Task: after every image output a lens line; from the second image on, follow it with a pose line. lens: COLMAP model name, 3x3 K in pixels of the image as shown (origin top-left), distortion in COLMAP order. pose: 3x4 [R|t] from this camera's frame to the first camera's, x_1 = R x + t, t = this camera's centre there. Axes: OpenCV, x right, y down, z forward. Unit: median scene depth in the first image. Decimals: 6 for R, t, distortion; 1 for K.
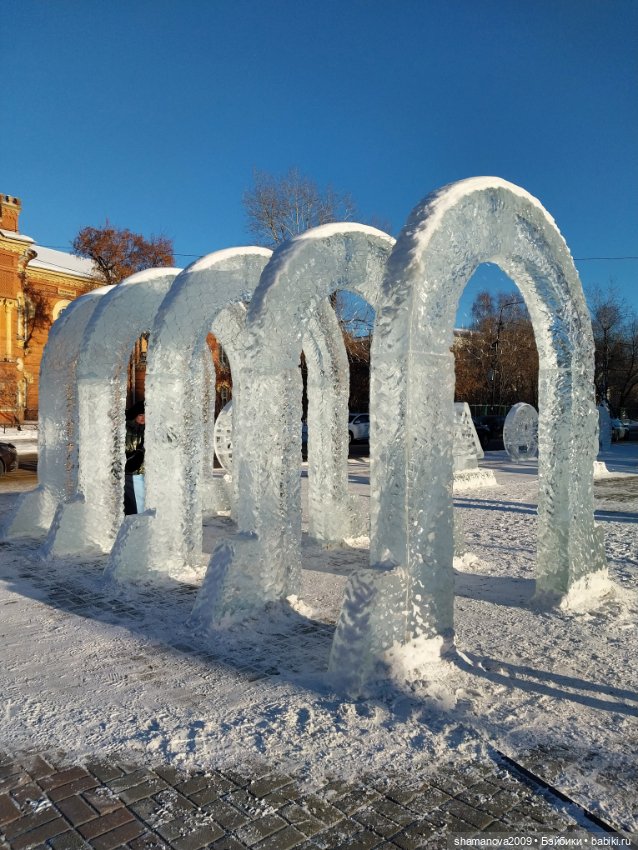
lens RADIAL K [[695.9, 0, 319.0], [0, 695.9, 425.0], [0, 0, 1]] dist [0.004383, 0.000504]
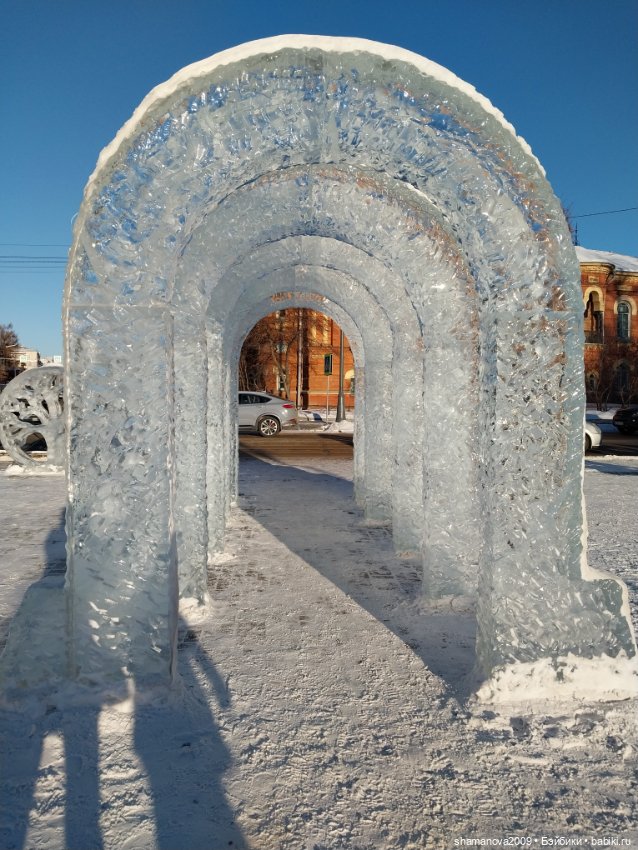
lens RADIAL K [[695.9, 0, 319.0], [0, 695.9, 425.0], [0, 0, 1]] dist [0.004383, 0.000504]
pose [[0.771659, 0.034258, -0.635113, 0.648853], [-0.015447, 0.999263, 0.035132, -0.002386], [0.635849, -0.017300, 0.771620, 0.445508]]
